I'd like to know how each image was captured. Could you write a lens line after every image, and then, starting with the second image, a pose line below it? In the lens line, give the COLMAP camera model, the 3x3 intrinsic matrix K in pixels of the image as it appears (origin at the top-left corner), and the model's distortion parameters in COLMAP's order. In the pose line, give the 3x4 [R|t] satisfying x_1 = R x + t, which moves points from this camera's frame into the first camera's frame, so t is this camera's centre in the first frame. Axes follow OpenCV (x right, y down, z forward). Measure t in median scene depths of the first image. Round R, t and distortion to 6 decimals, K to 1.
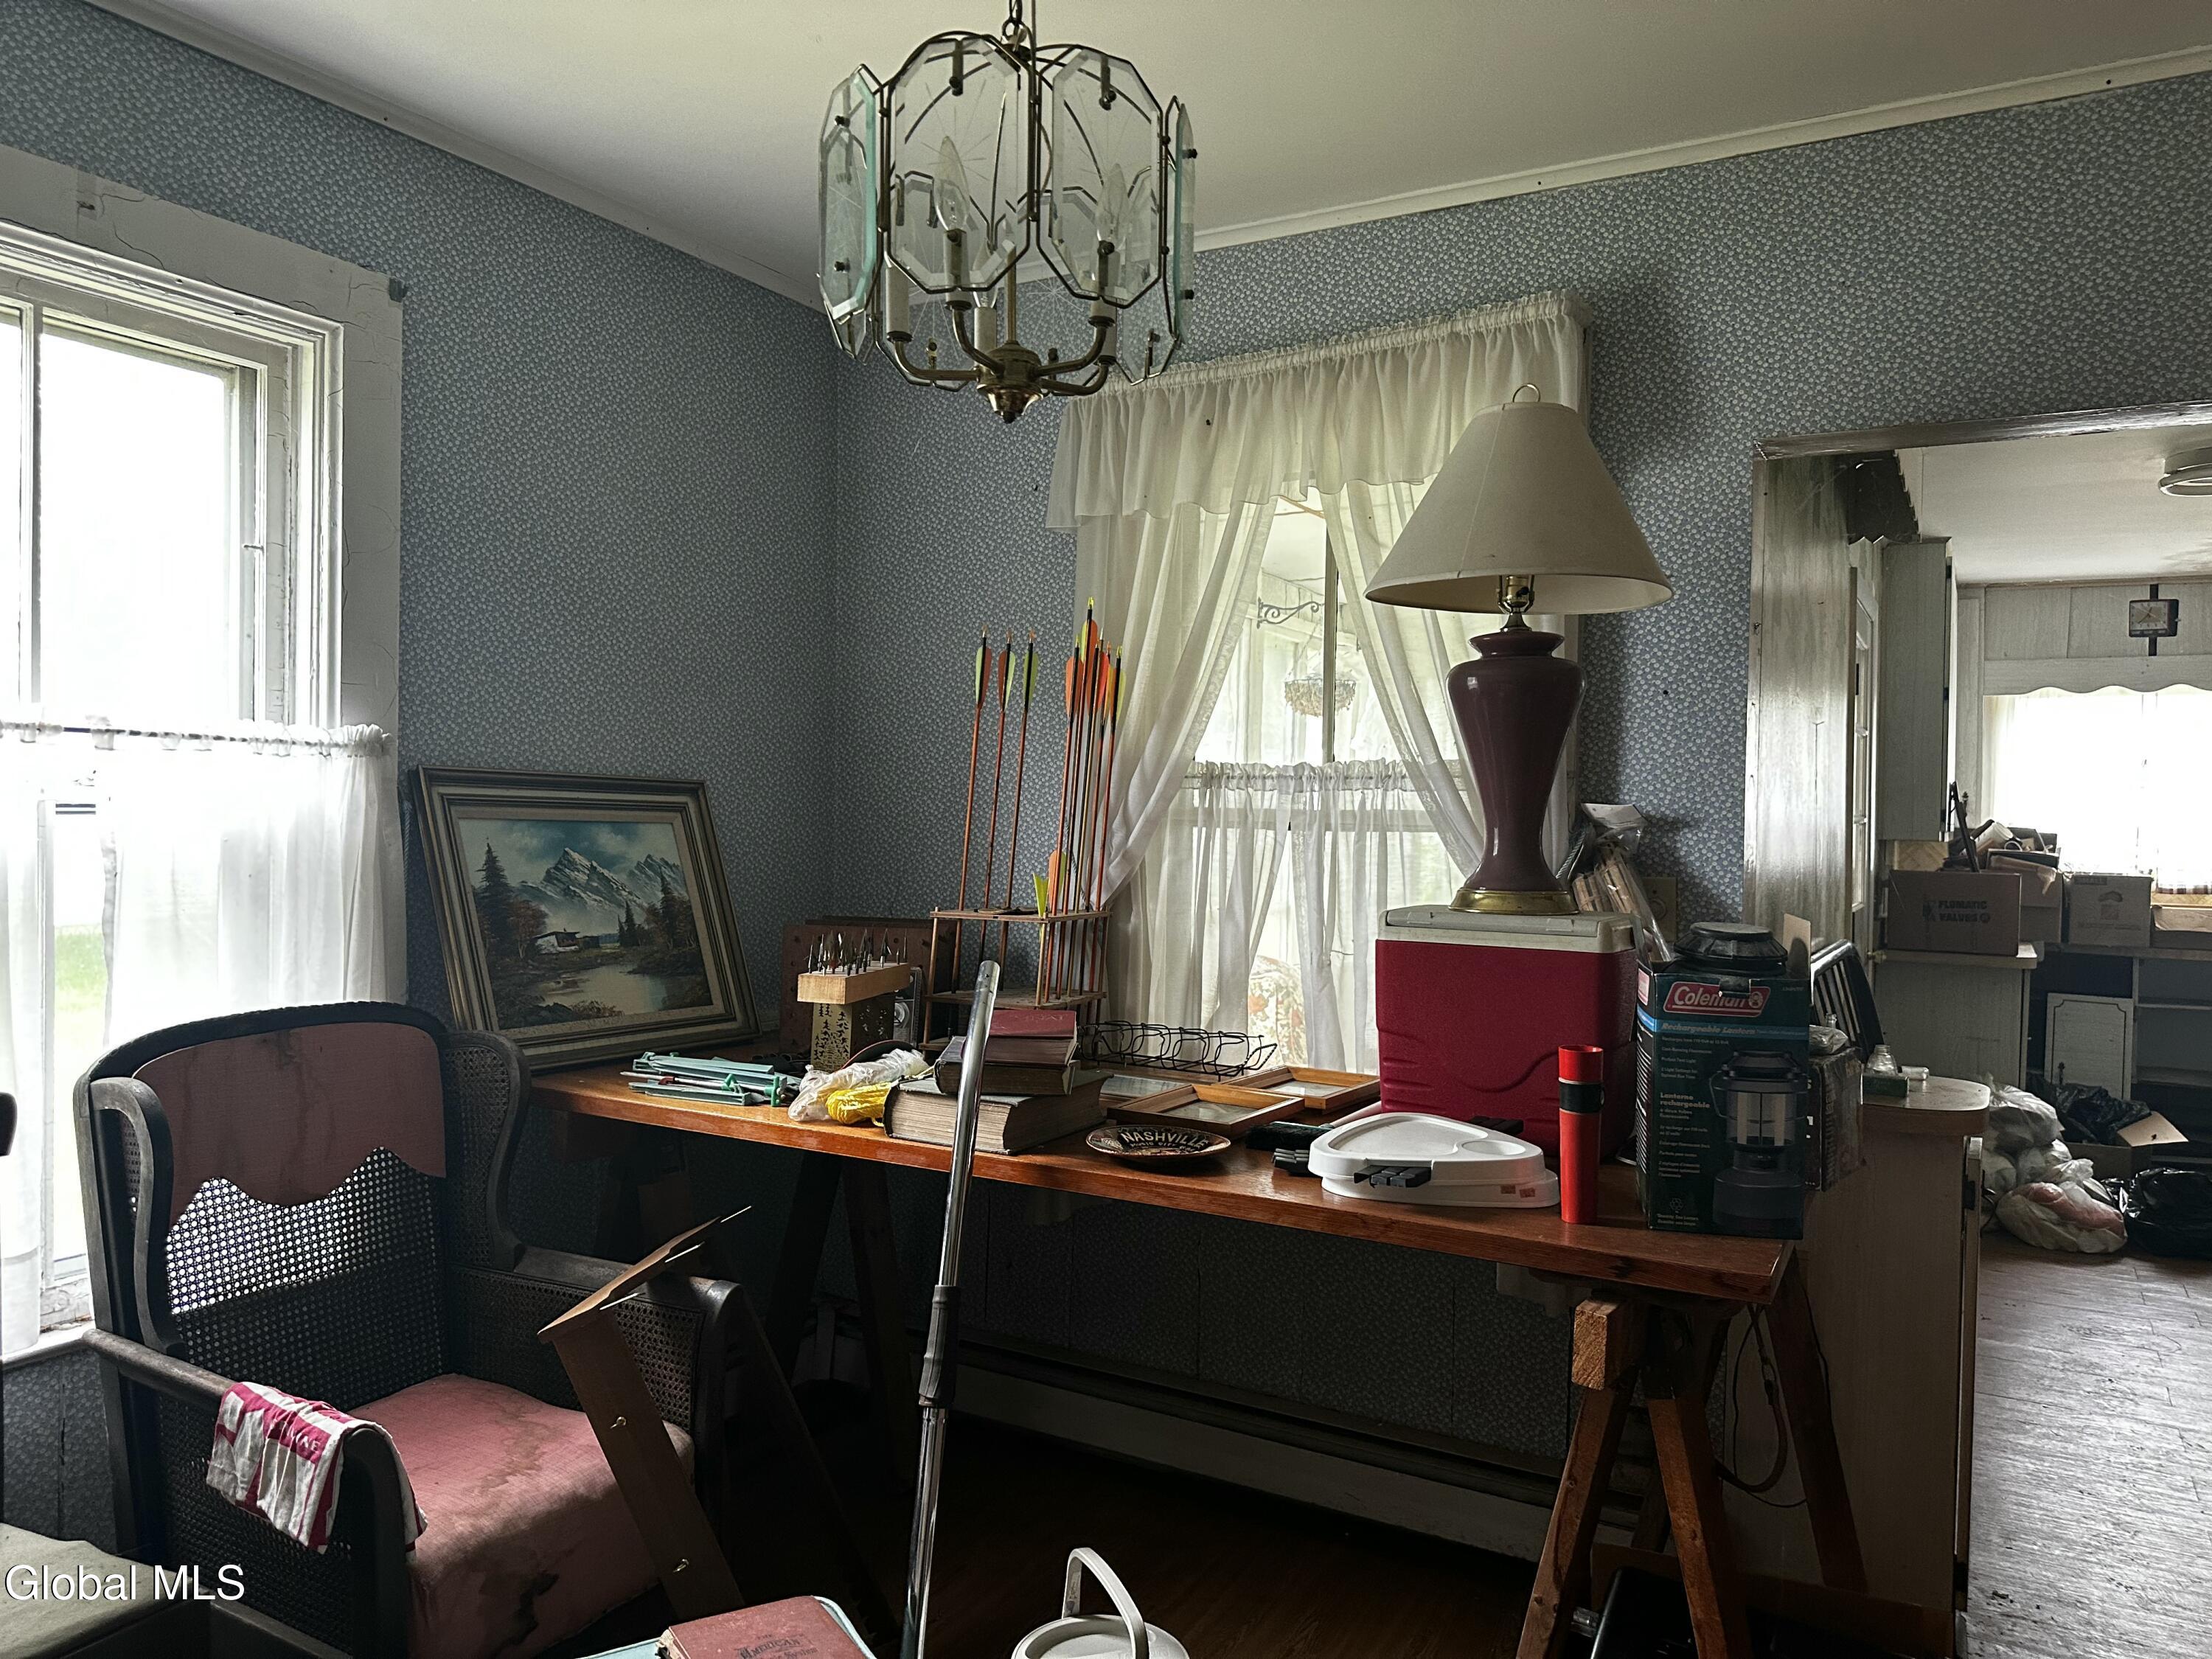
lens RADIAL K [[1538.7, 0, 1117.4], [0, 1538.7, 824.0], [0, 0, 1]] dist [0.029104, -0.037132]
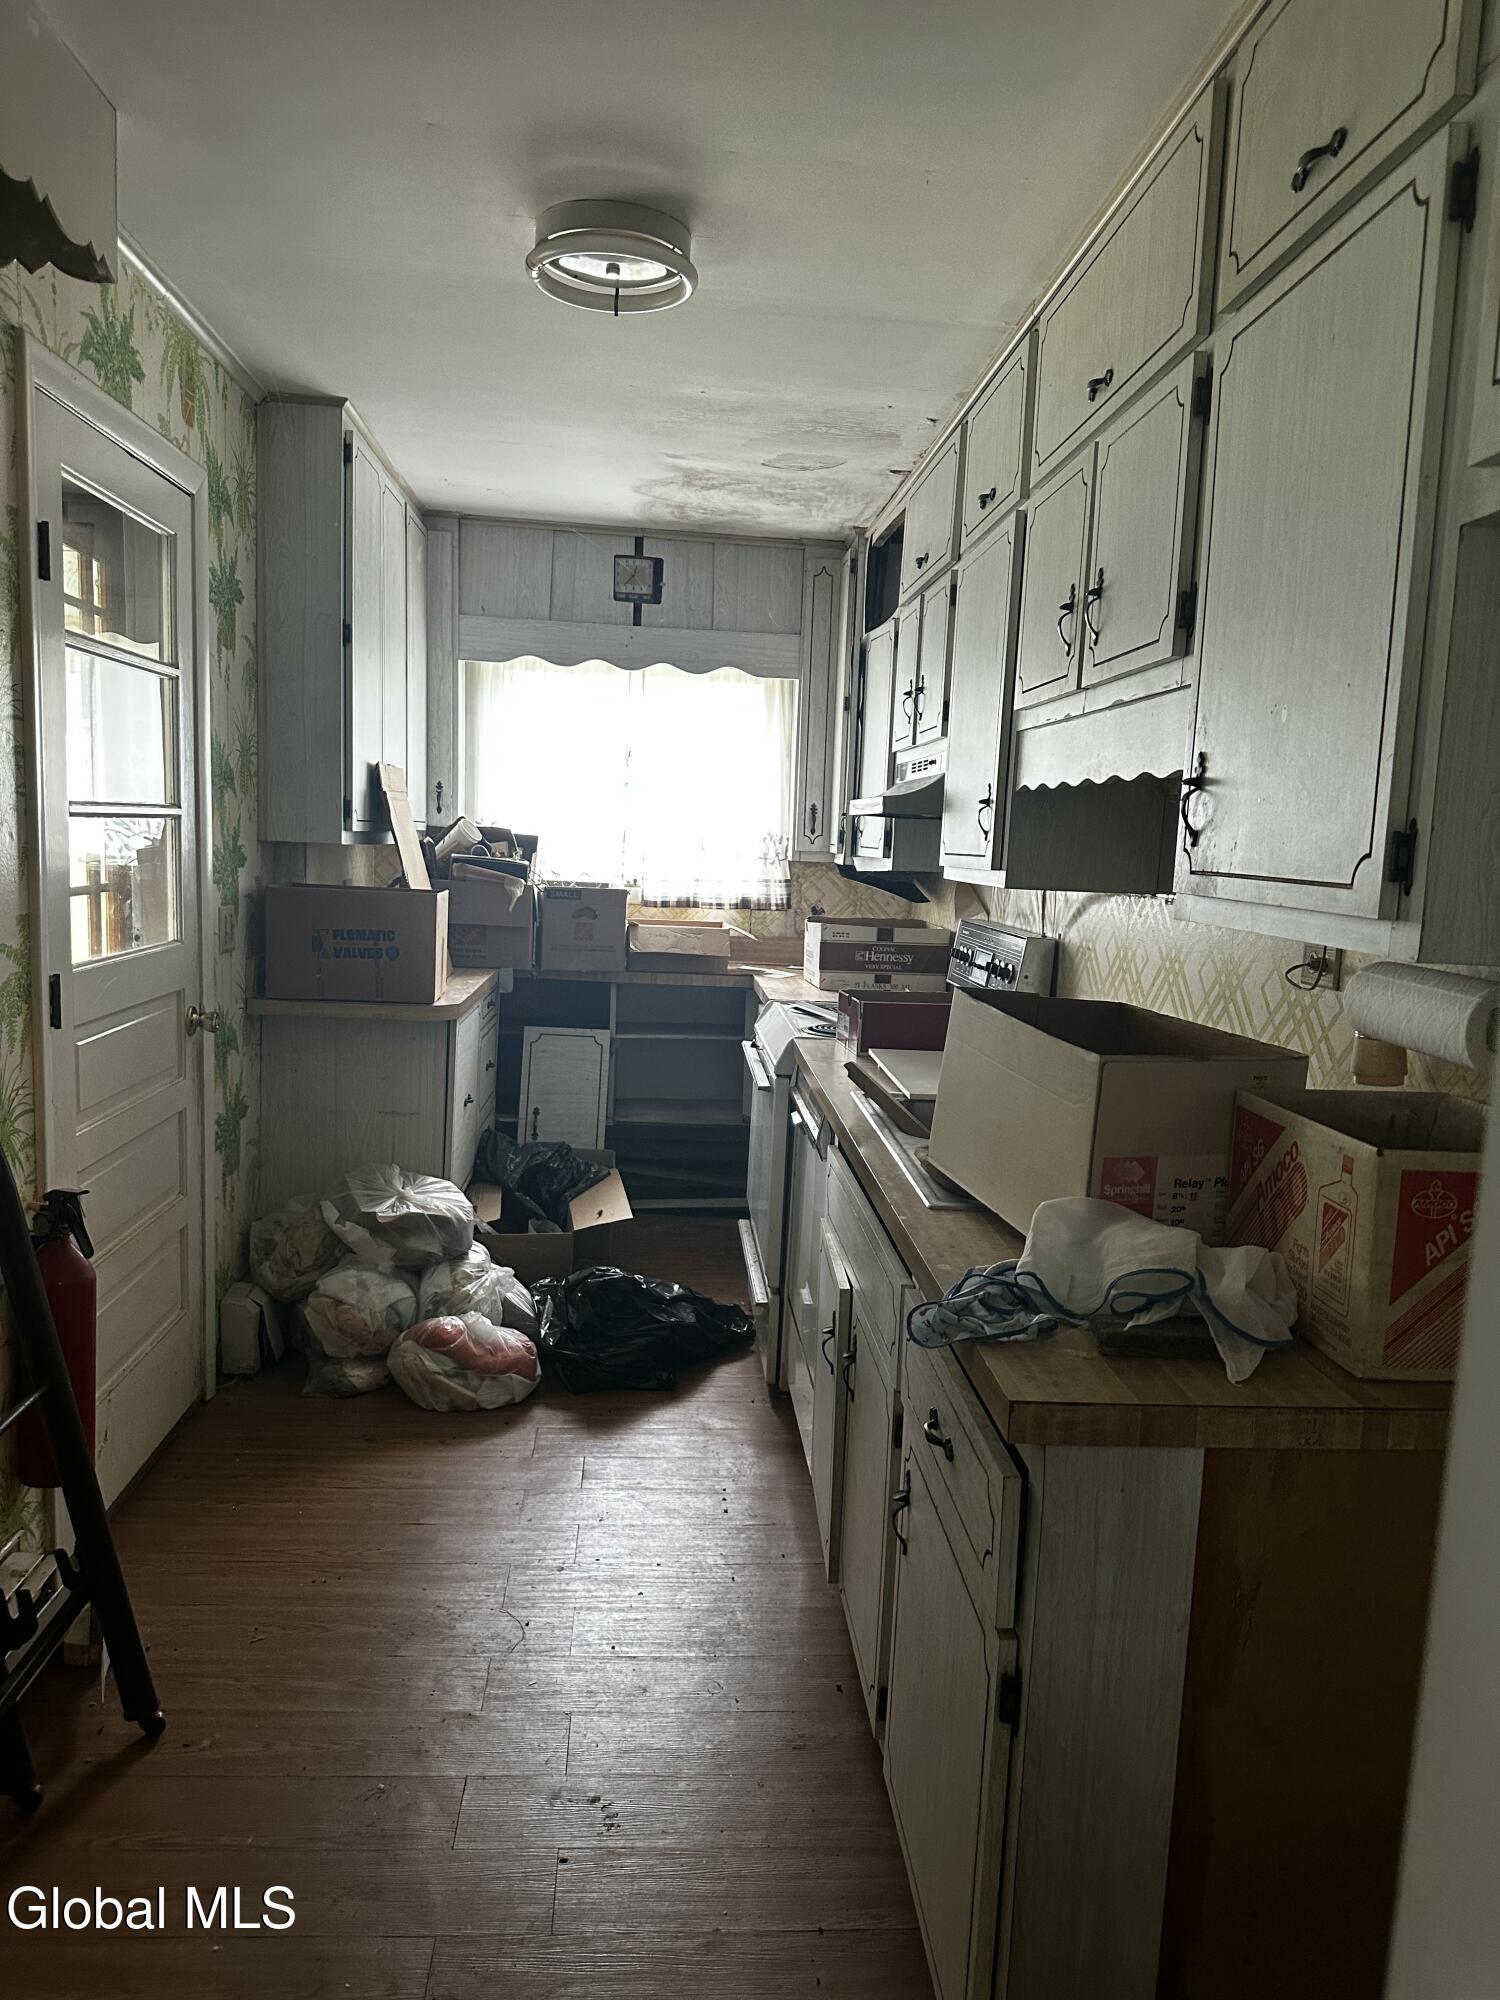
lens RADIAL K [[1391.2, 0, 745.6], [0, 1391.2, 999.5], [0, 0, 1]] dist [0.029104, -0.037132]
pose [[0.832602, -0.046764, 0.551894, 0.293563], [-0.026708, 0.991880, 0.124339, -0.002671], [-0.553227, -0.118265, 0.824593, 0.320780]]
